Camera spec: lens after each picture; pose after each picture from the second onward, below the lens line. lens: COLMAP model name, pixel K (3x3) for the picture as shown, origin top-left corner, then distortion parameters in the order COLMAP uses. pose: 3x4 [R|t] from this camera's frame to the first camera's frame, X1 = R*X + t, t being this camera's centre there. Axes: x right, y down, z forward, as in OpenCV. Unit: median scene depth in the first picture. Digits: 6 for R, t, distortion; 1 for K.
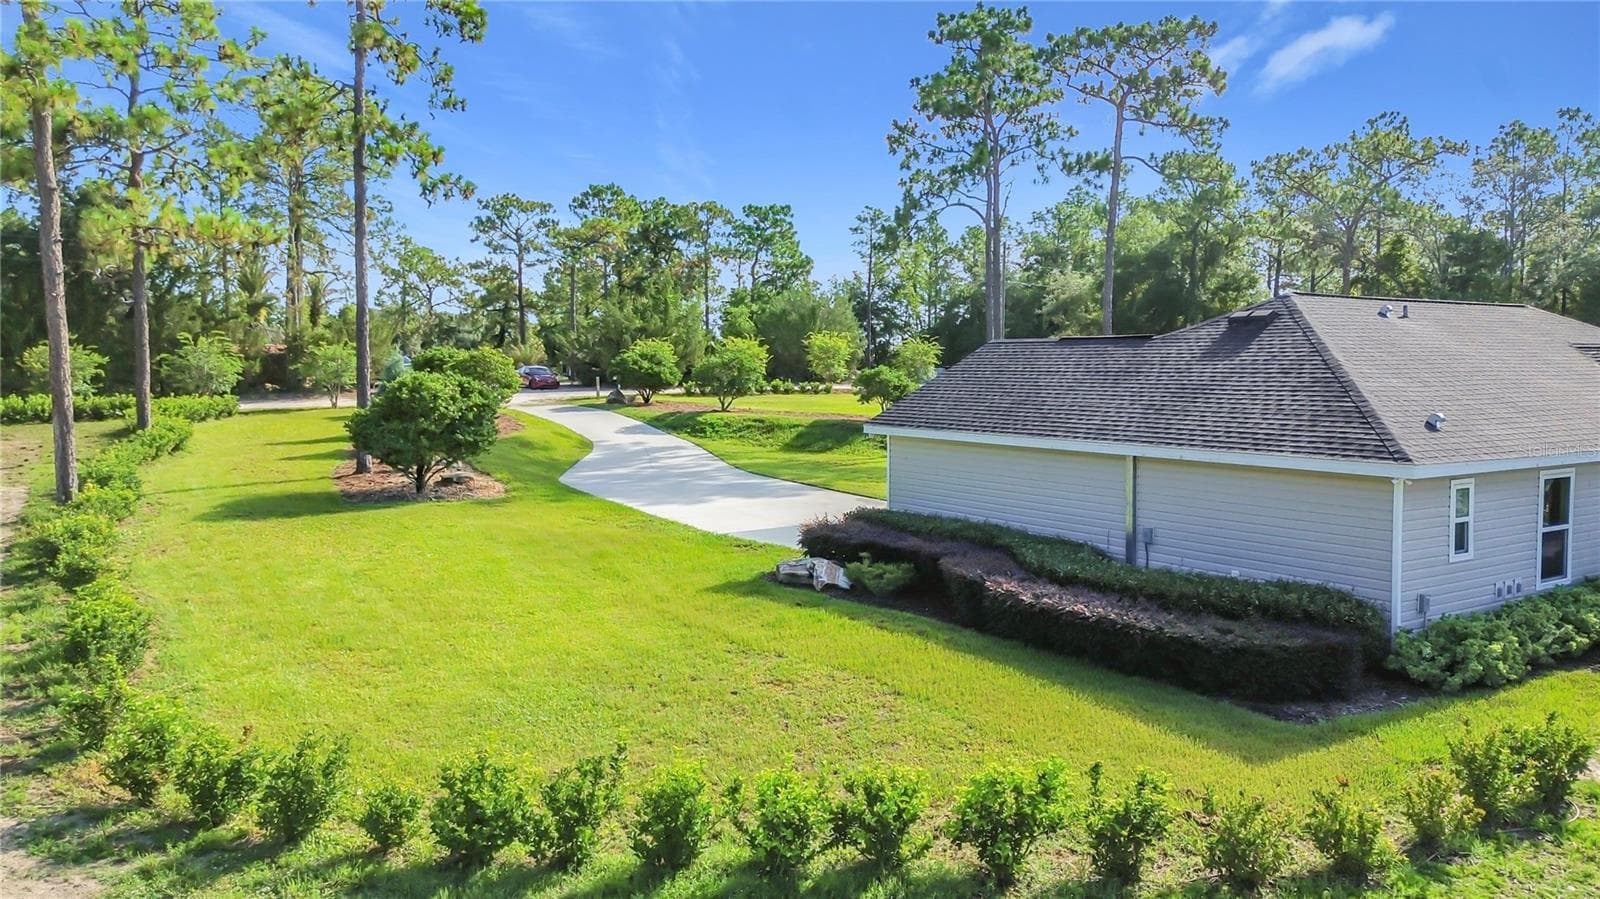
lens RADIAL K [[1152.8, 0, 804.6], [0, 1152.8, 436.7], [0, 0, 1]] dist [0.070945, -0.074662]
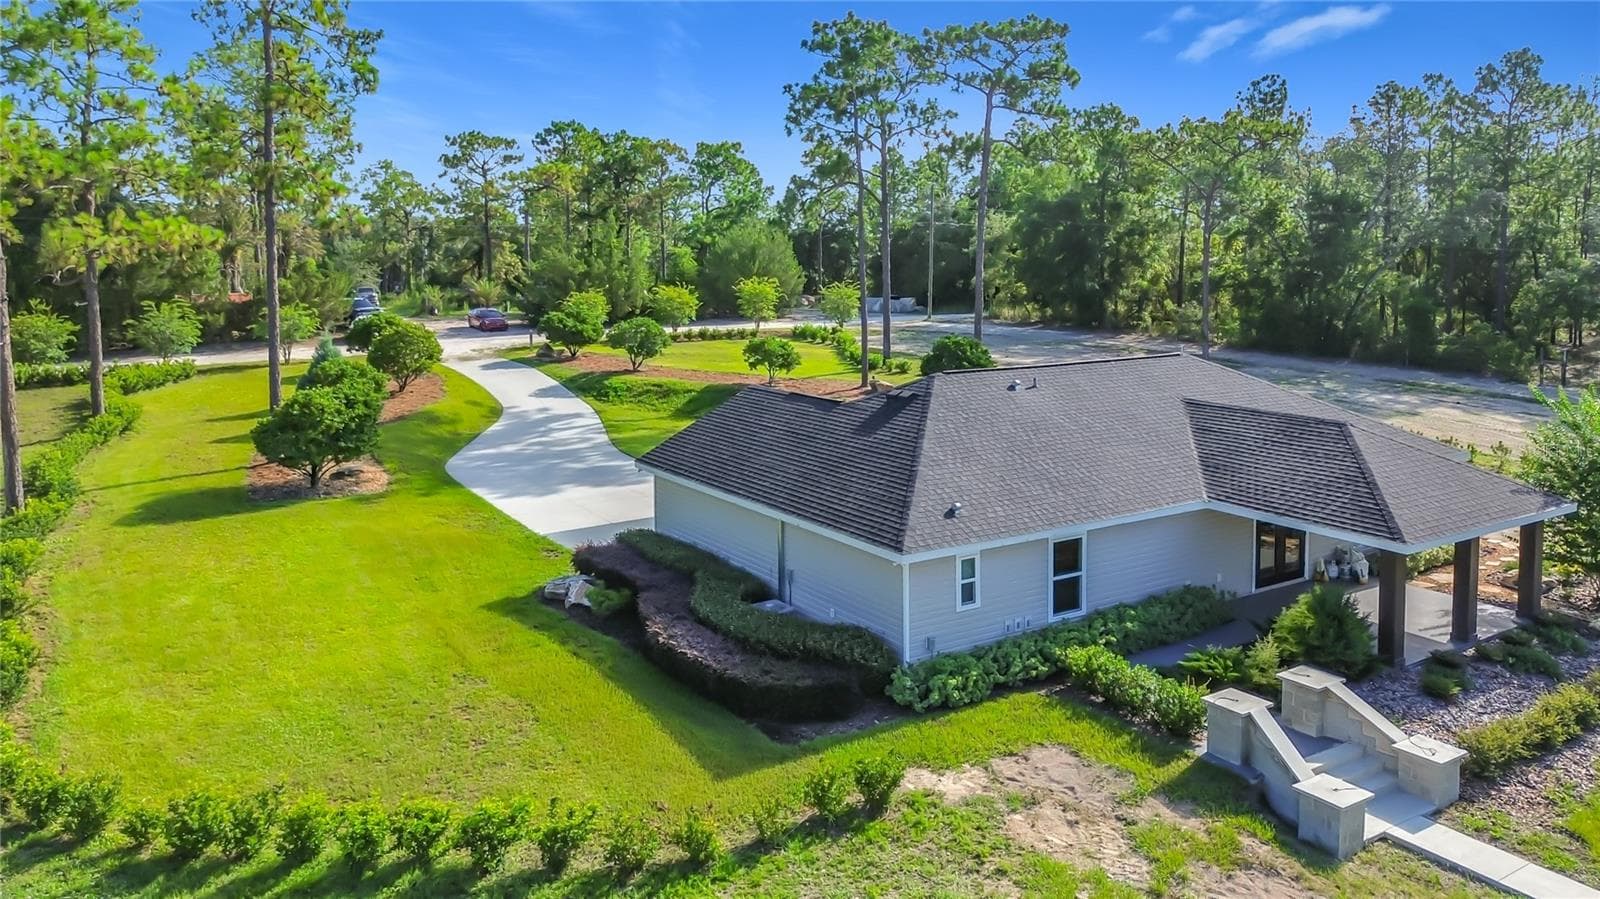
lens RADIAL K [[1158.6, 0, 803.0], [0, 1158.6, 336.5], [0, 0, 1]] dist [0.045175, -0.043593]
pose [[0.999973, -0.004850, -0.005506, 0.185149], [0.004885, 0.999968, 0.006347, -0.116393], [0.005475, -0.006374, 0.999965, -0.200119]]
